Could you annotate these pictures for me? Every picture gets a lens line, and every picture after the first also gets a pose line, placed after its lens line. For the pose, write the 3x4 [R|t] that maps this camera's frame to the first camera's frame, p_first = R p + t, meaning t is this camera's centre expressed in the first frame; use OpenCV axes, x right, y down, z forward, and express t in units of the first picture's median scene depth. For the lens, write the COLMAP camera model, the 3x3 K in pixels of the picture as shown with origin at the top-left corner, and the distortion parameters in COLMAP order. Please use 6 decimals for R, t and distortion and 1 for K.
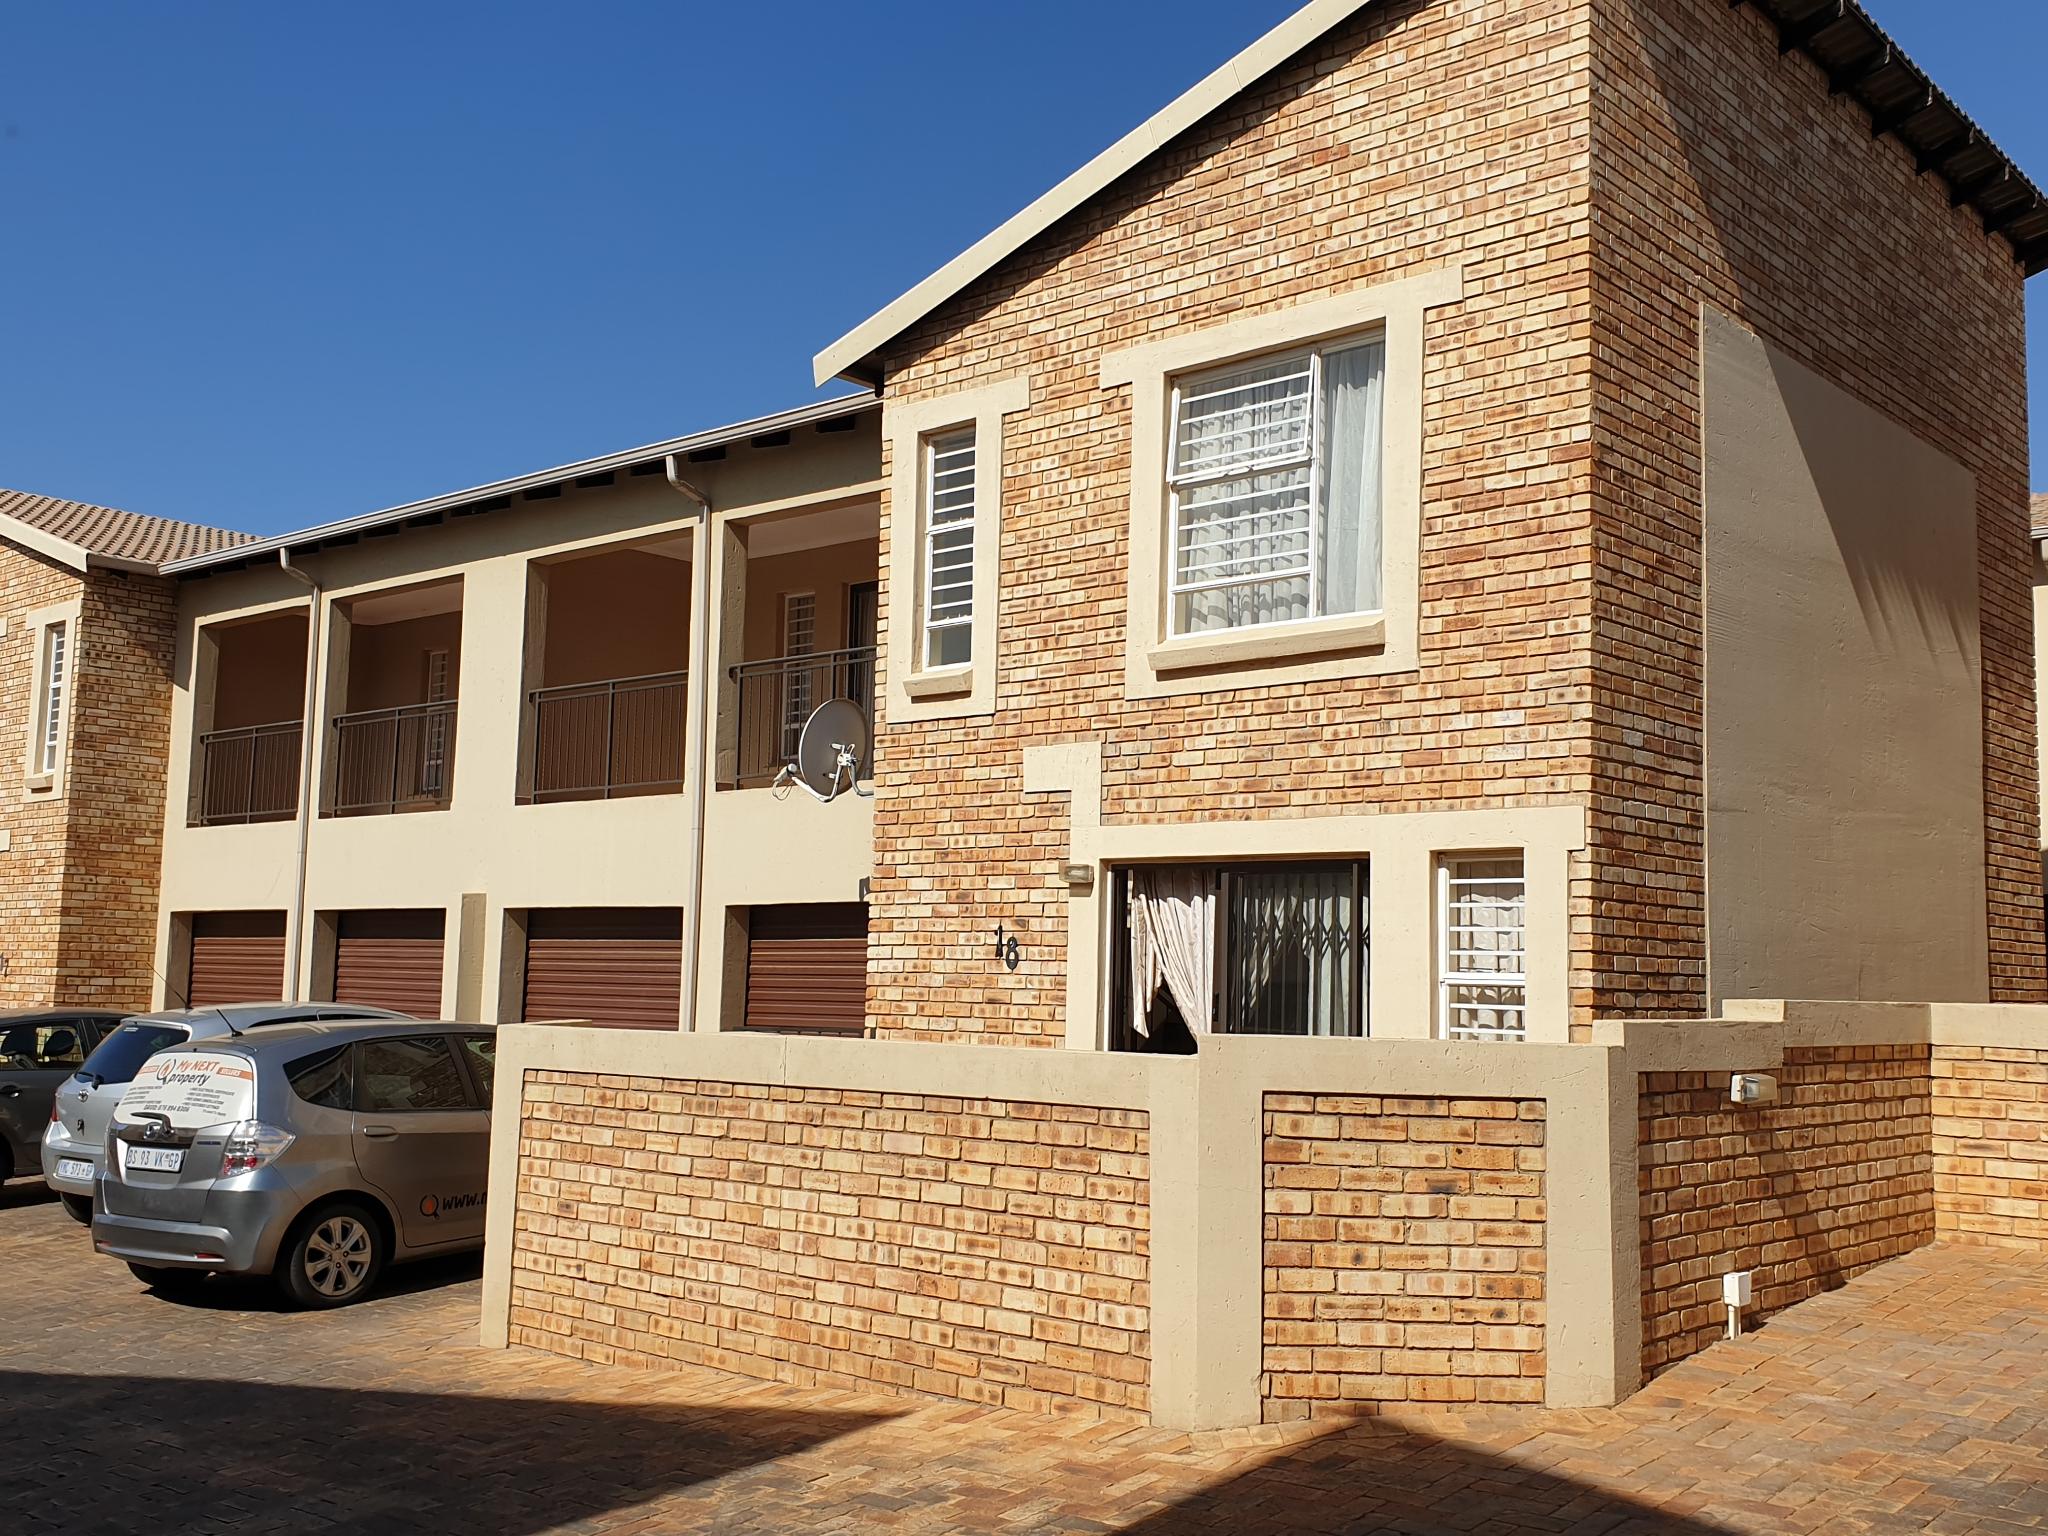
lens RADIAL K [[1998.1, 0, 1093.2], [0, 1998.1, 775.1], [0, 0, 1]] dist [0.295269, -1.115948]
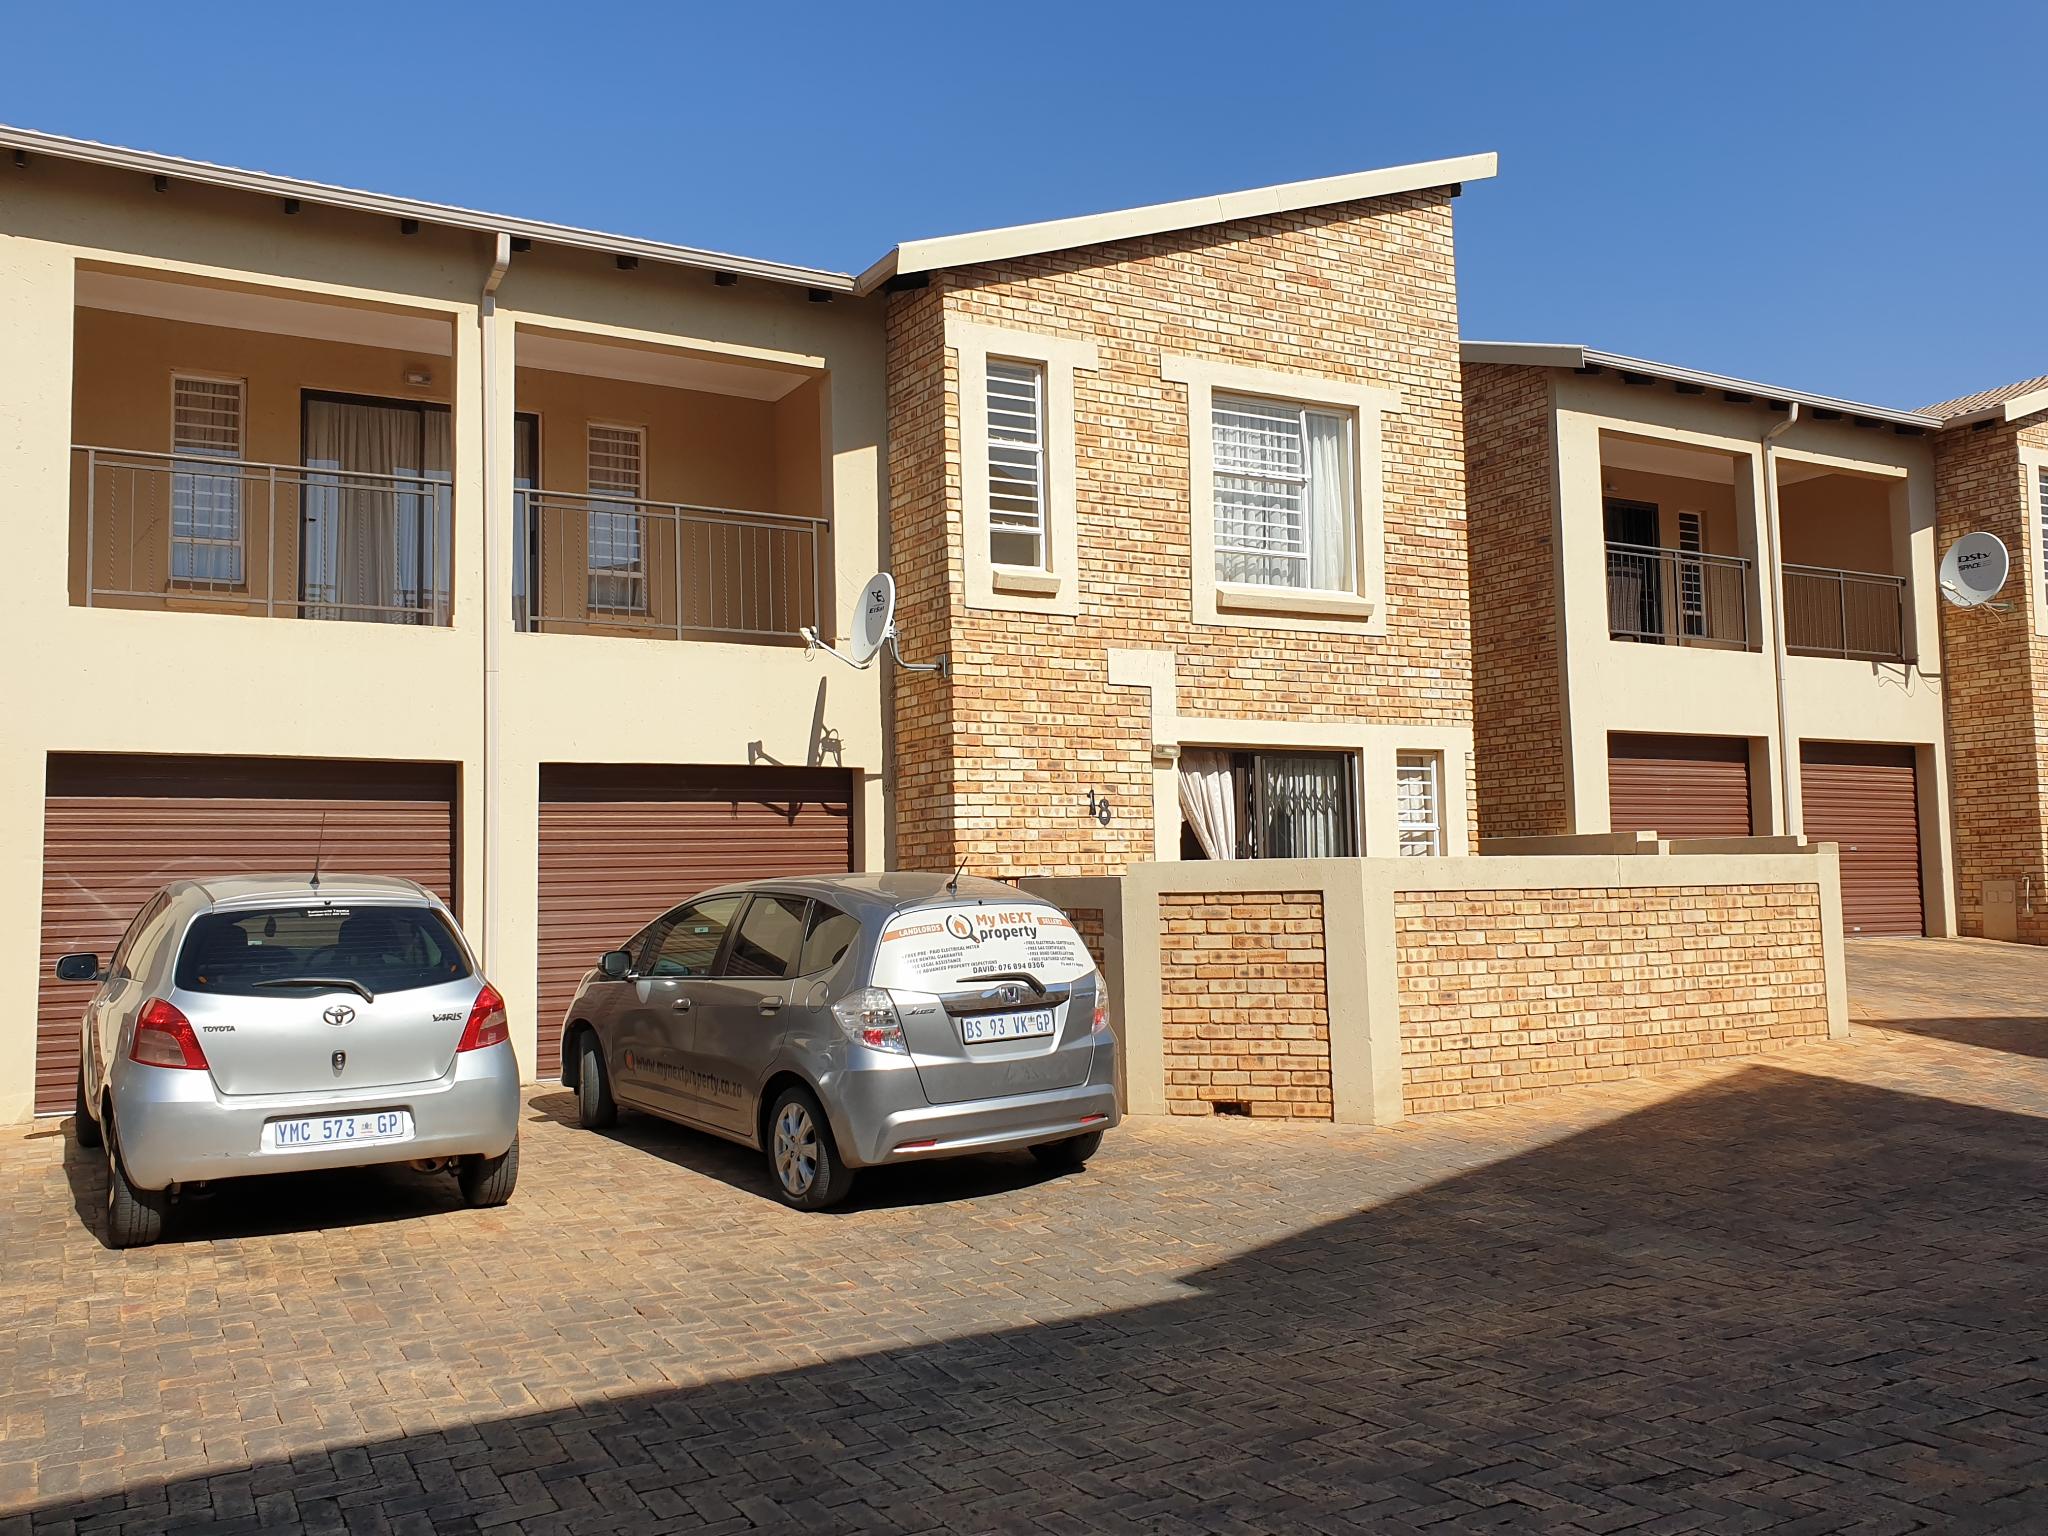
lens RADIAL K [[1761.4, 0, 978.0], [0, 1761.4, 766.6], [0, 0, 1]] dist [0.229192, -0.656630]
pose [[0.324026, 0.038654, 0.945258, -1.289591], [-0.070597, 0.997367, -0.016585, 0.098639], [-0.943411, -0.061358, 0.325901, 0.839614]]
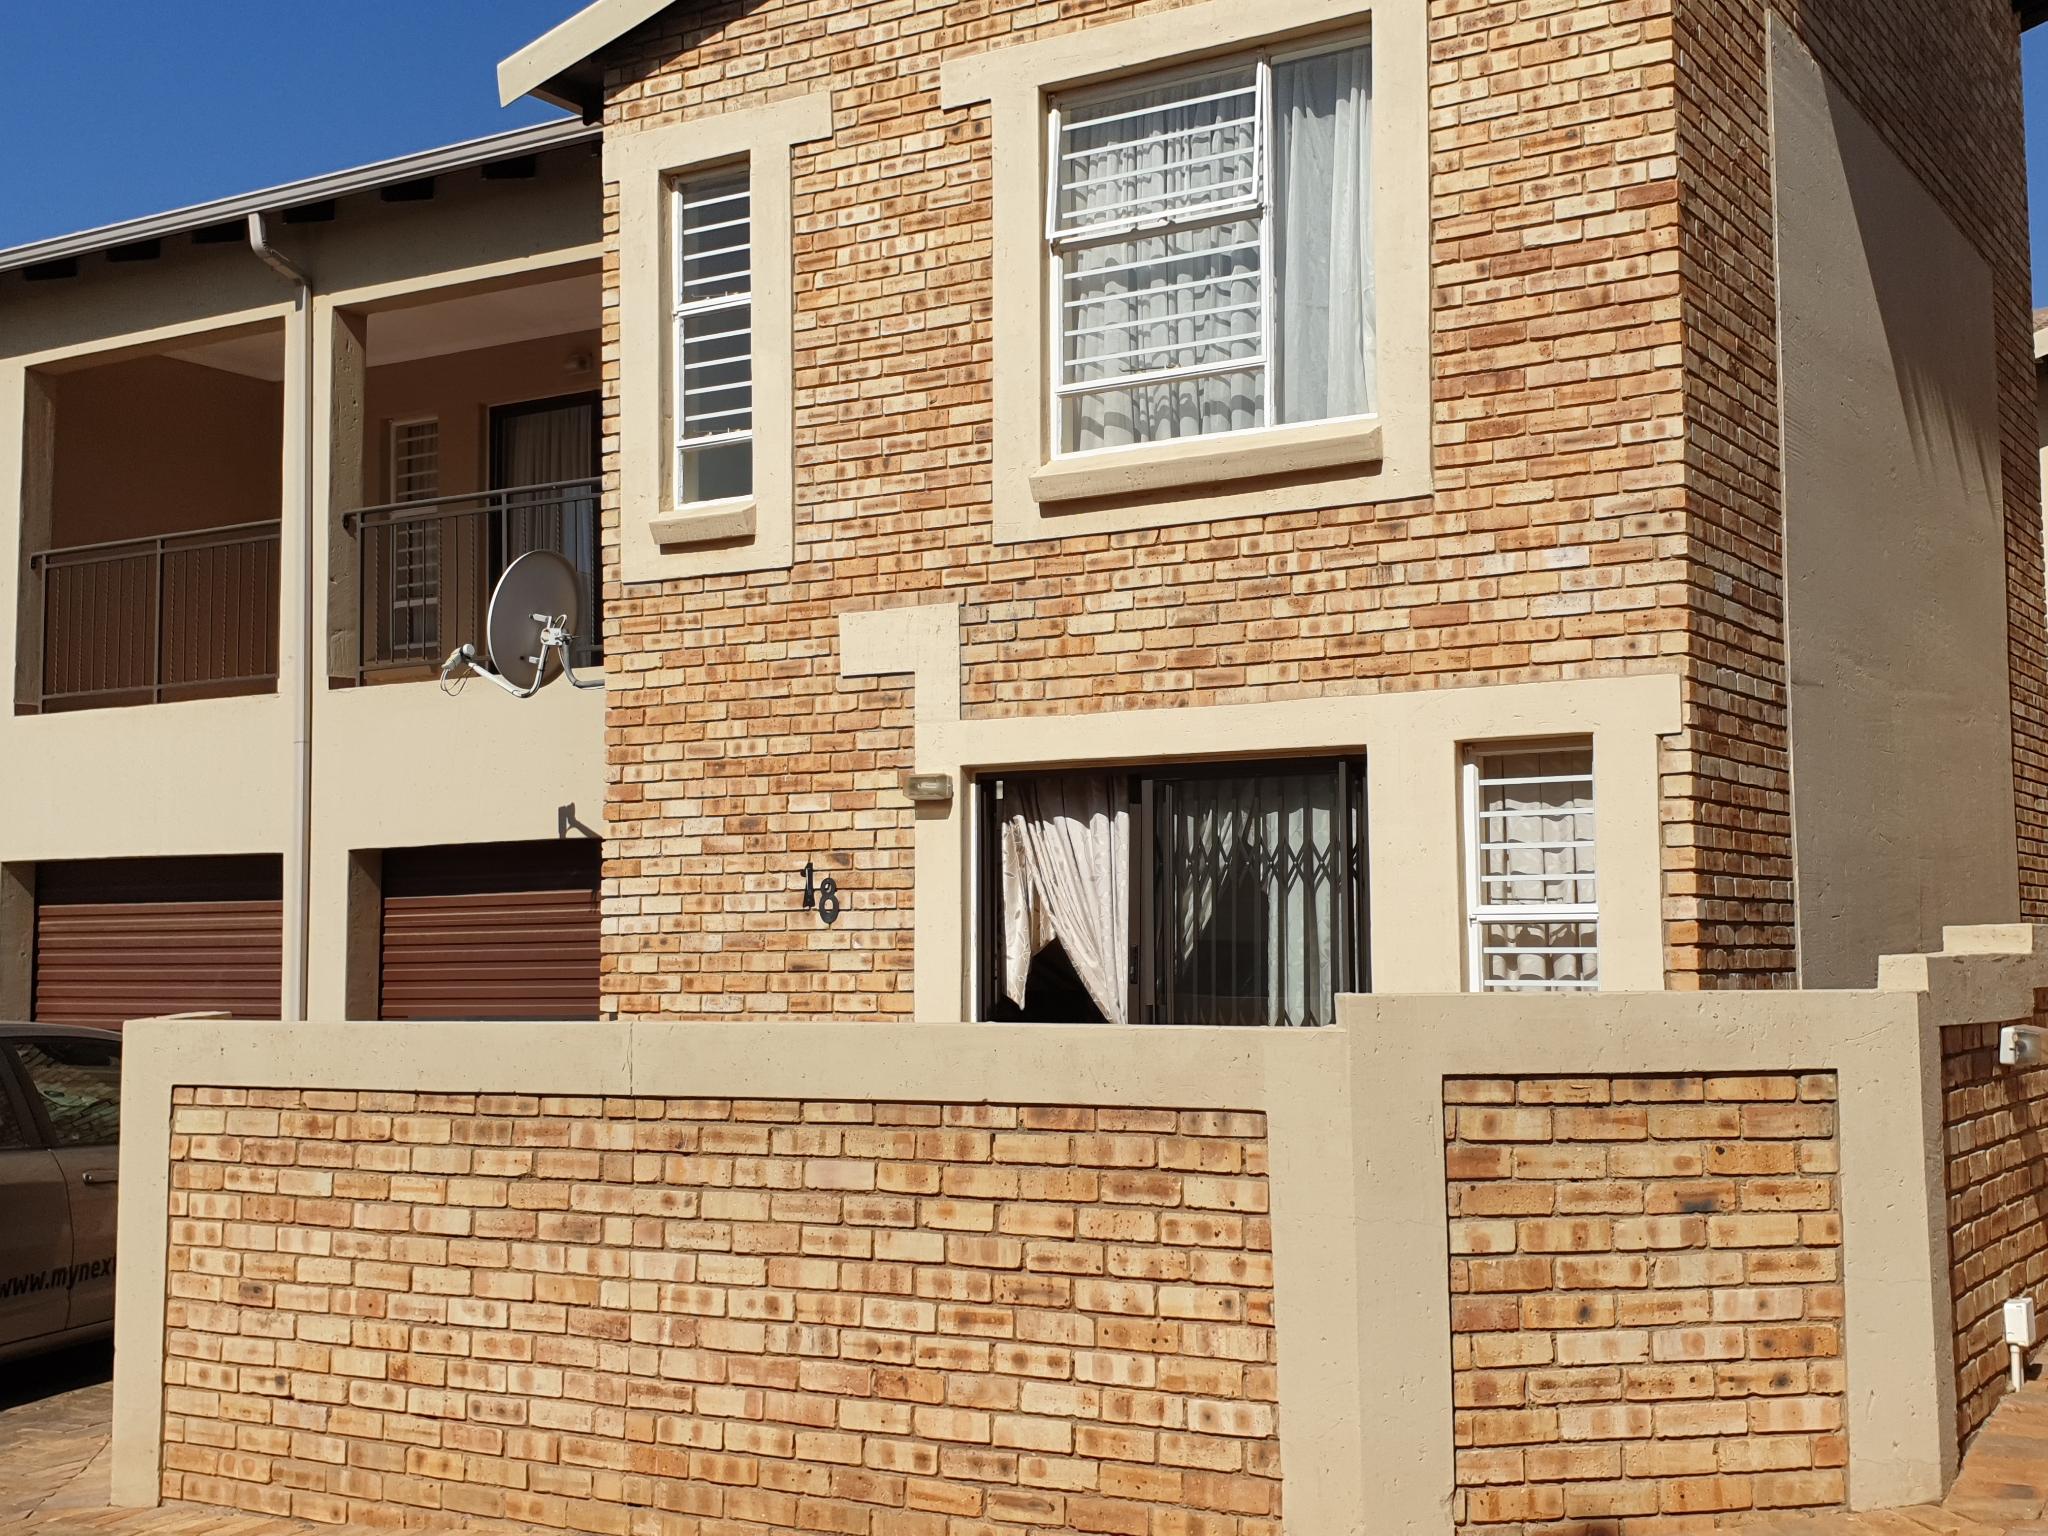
lens RADIAL K [[2436.4, 0, 1100.2], [0, 2436.4, 746.5], [0, 0, 1]] dist [0.233676, -0.772169]
pose [[0.983131, -0.014243, 0.182346, -0.120993], [0.010576, 0.999722, 0.021069, 0.019157], [-0.182596, -0.018785, 0.983009, 0.146002]]
